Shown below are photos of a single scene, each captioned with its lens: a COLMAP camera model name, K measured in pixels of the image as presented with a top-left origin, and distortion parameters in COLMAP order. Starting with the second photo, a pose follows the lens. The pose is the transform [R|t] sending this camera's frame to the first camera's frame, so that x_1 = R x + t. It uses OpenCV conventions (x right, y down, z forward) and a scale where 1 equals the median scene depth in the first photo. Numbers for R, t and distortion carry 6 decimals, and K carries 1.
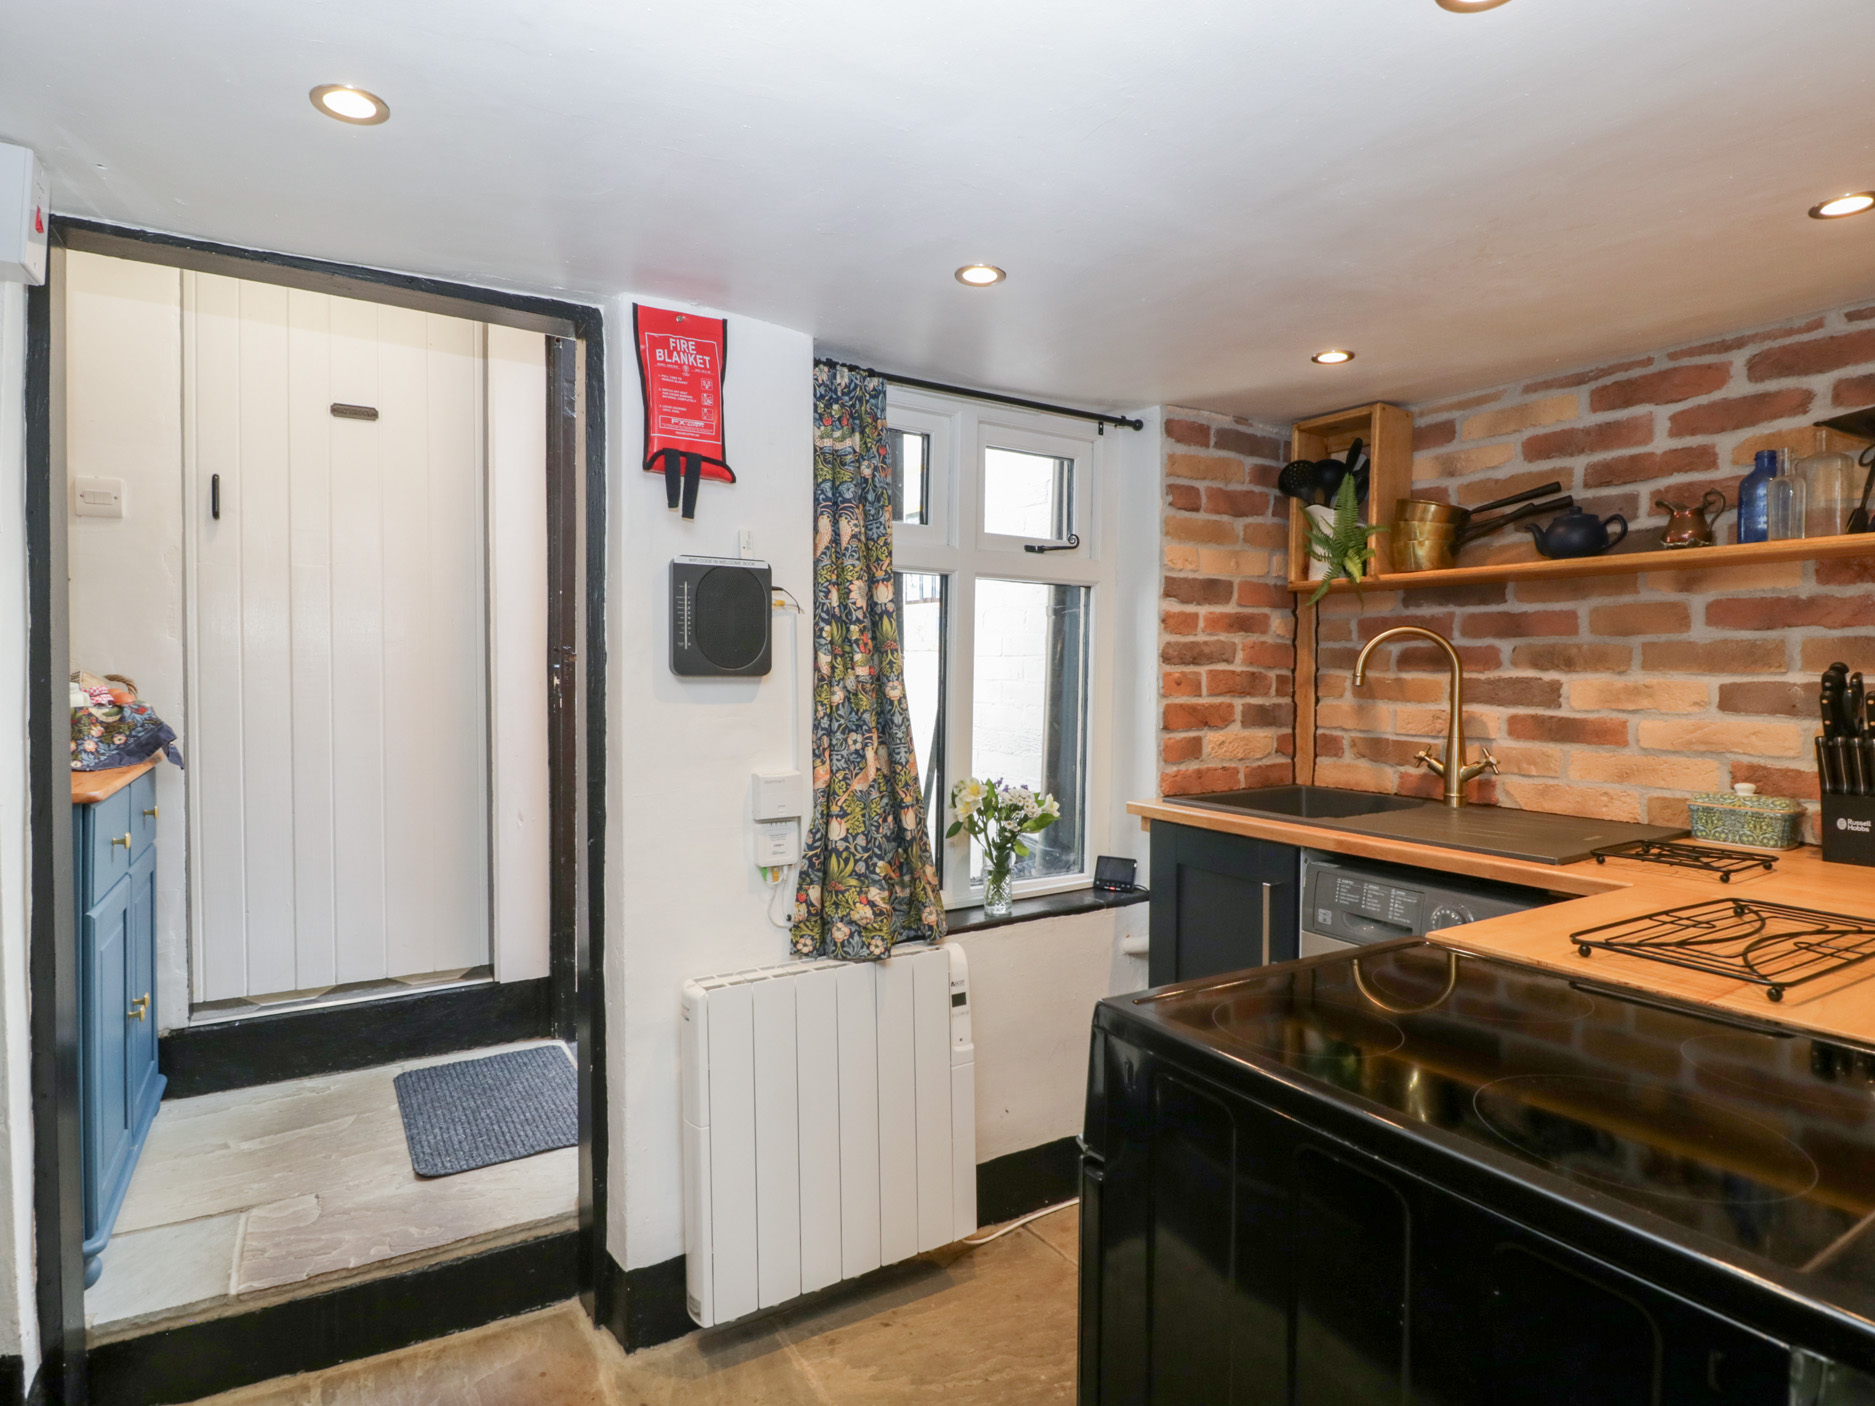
lens RADIAL K [[963.4, 0, 920.6], [0, 963.4, 692.9], [0, 0, 1]] dist [0.002556, -0.017771]
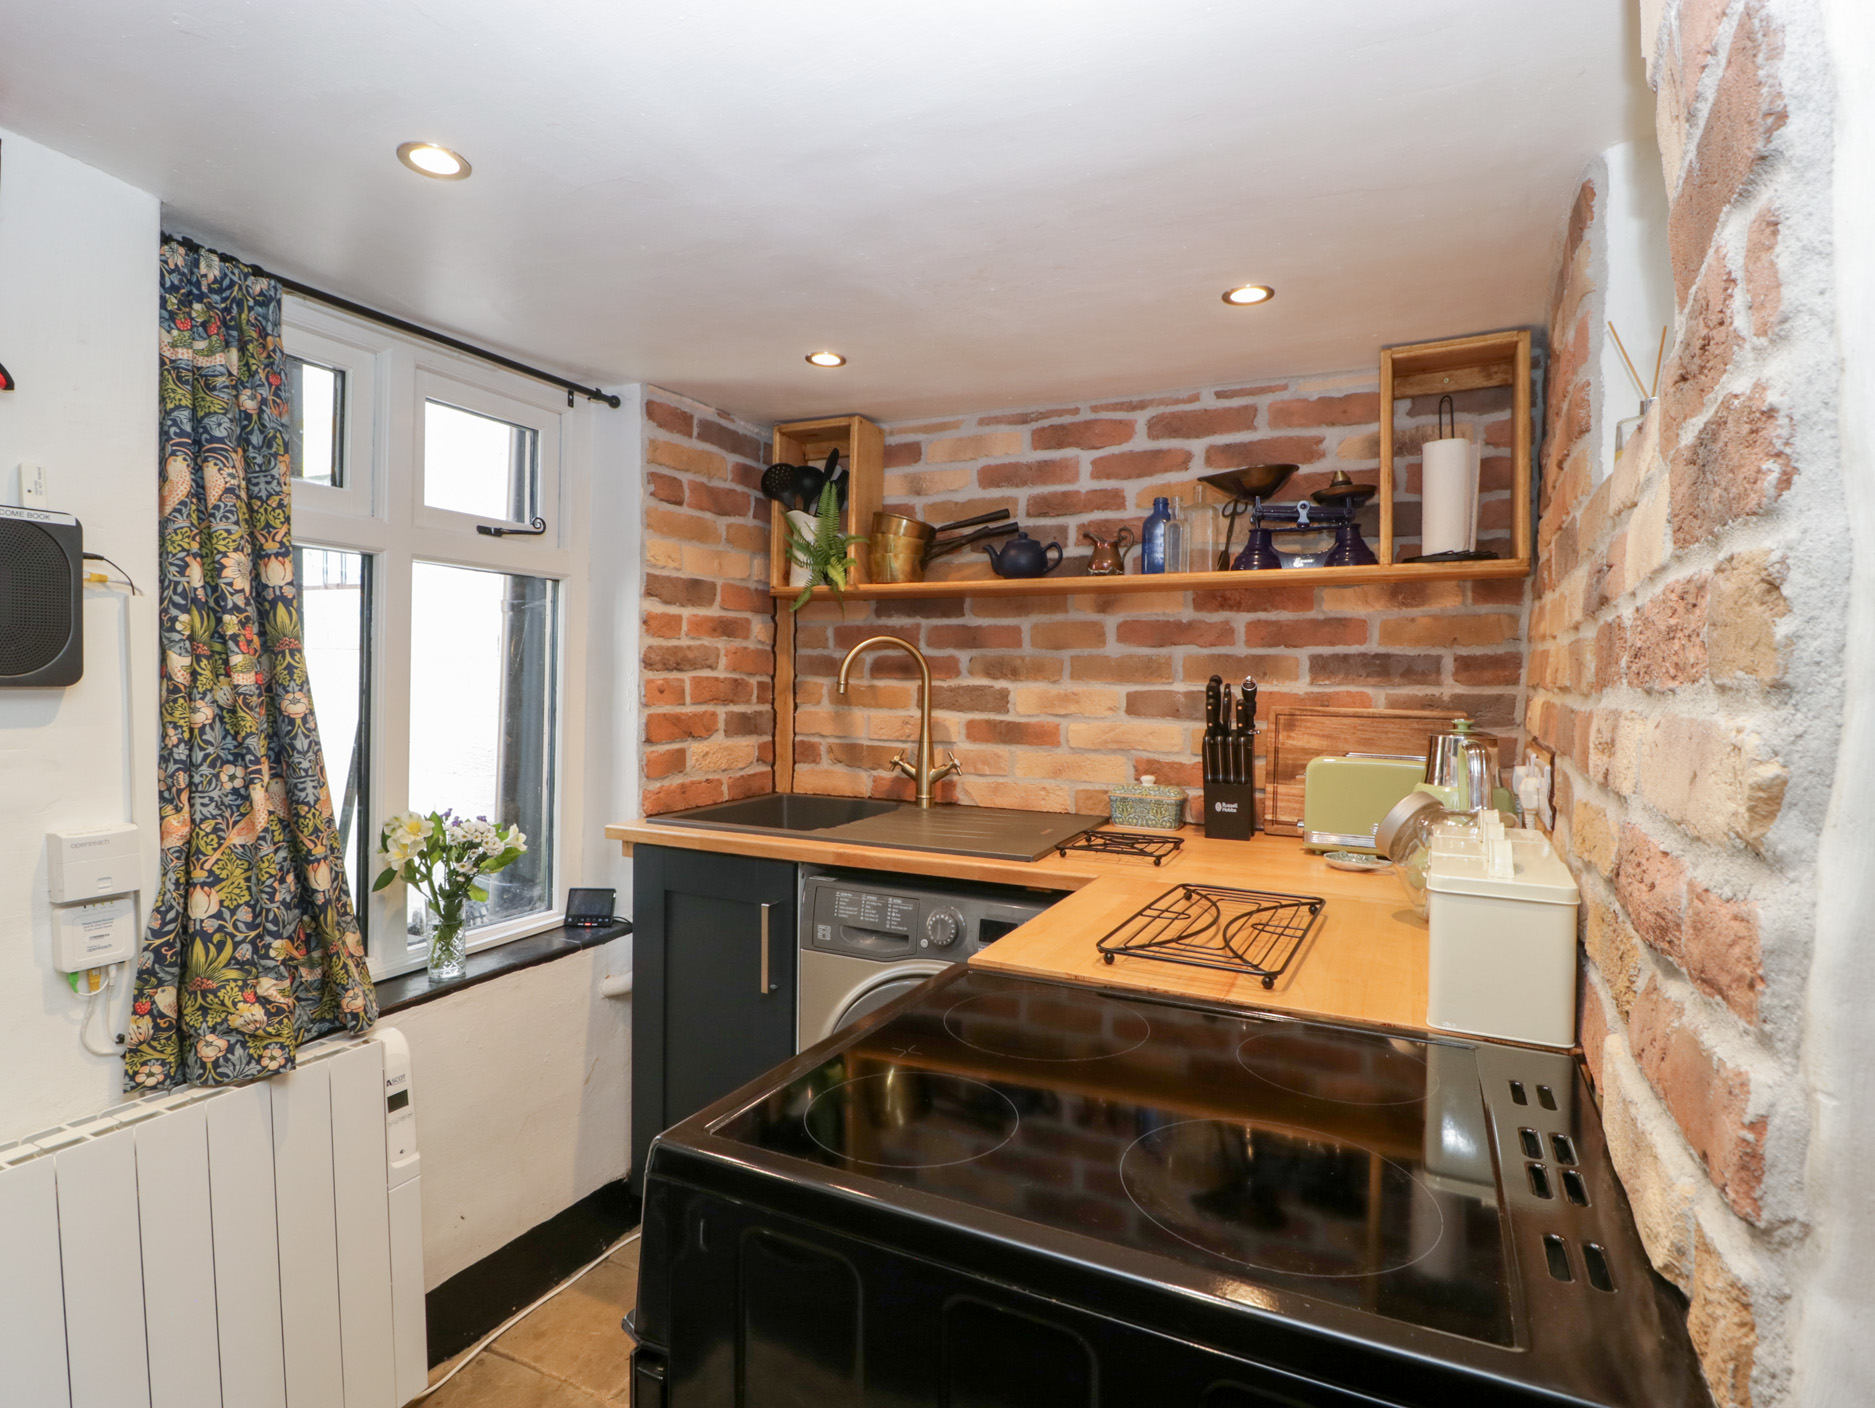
lens RADIAL K [[963.4, 0, 920.6], [0, 963.4, 693.9], [0, 0, 1]] dist [0.002556, -0.017771]
pose [[0.844747, -0.005643, 0.535136, -0.016680], [0.005256, 0.999984, 0.002247, -0.009896], [-0.535140, 0.000915, 0.844763, 0.117397]]
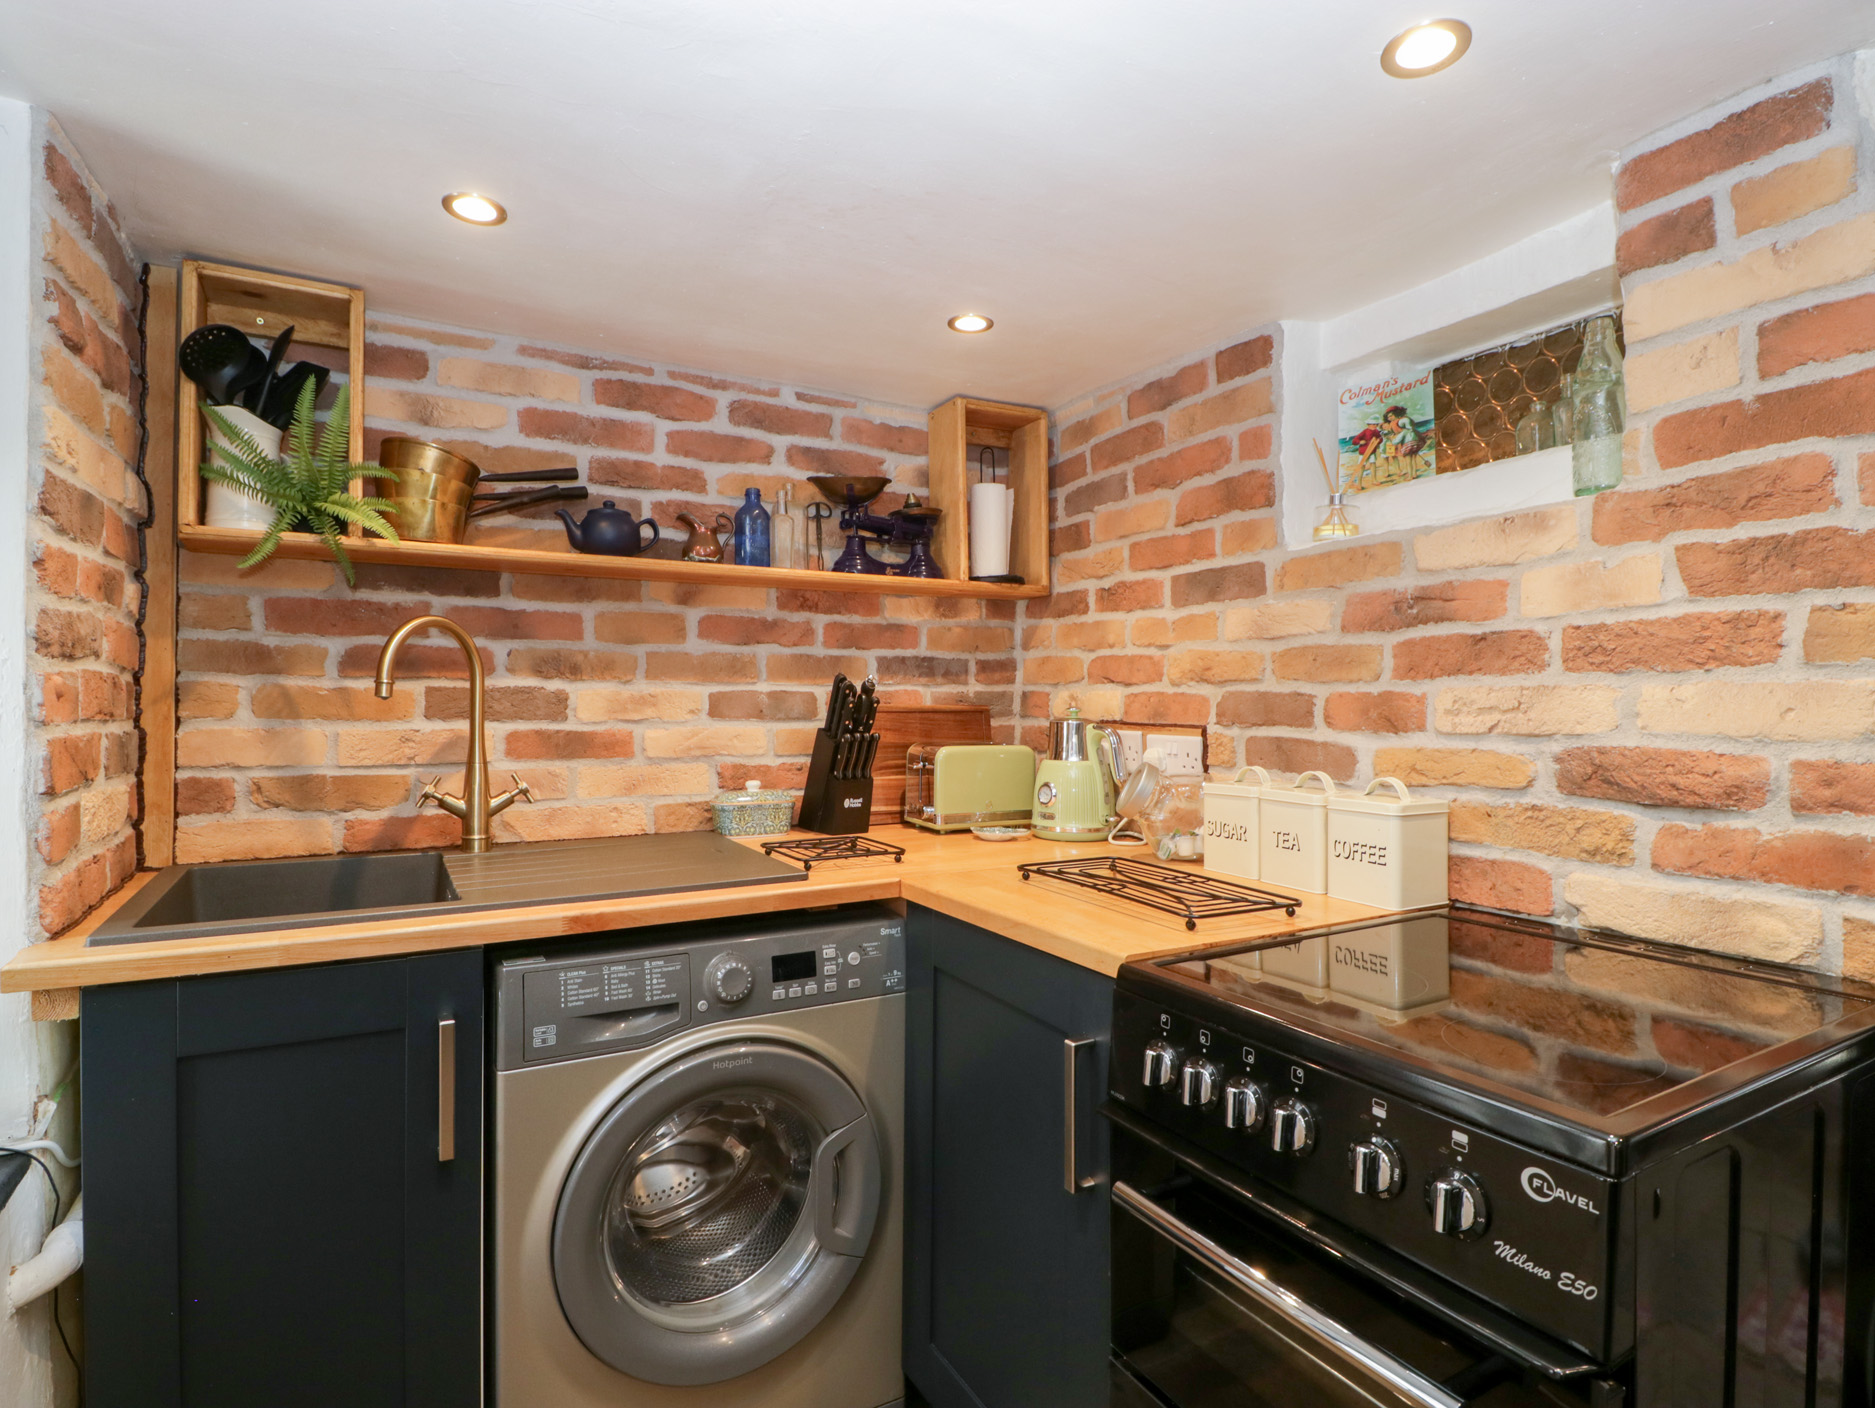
lens RADIAL K [[1004.1, 0, 839.1], [0, 1004.1, 700.2], [0, 0, 1]] dist [-0.002128, -0.022088]
pose [[0.032969, -0.005980, 0.999438, -0.271936], [0.018859, 0.999808, 0.005360, -0.003894], [-0.999278, 0.018672, 0.033076, 0.740223]]
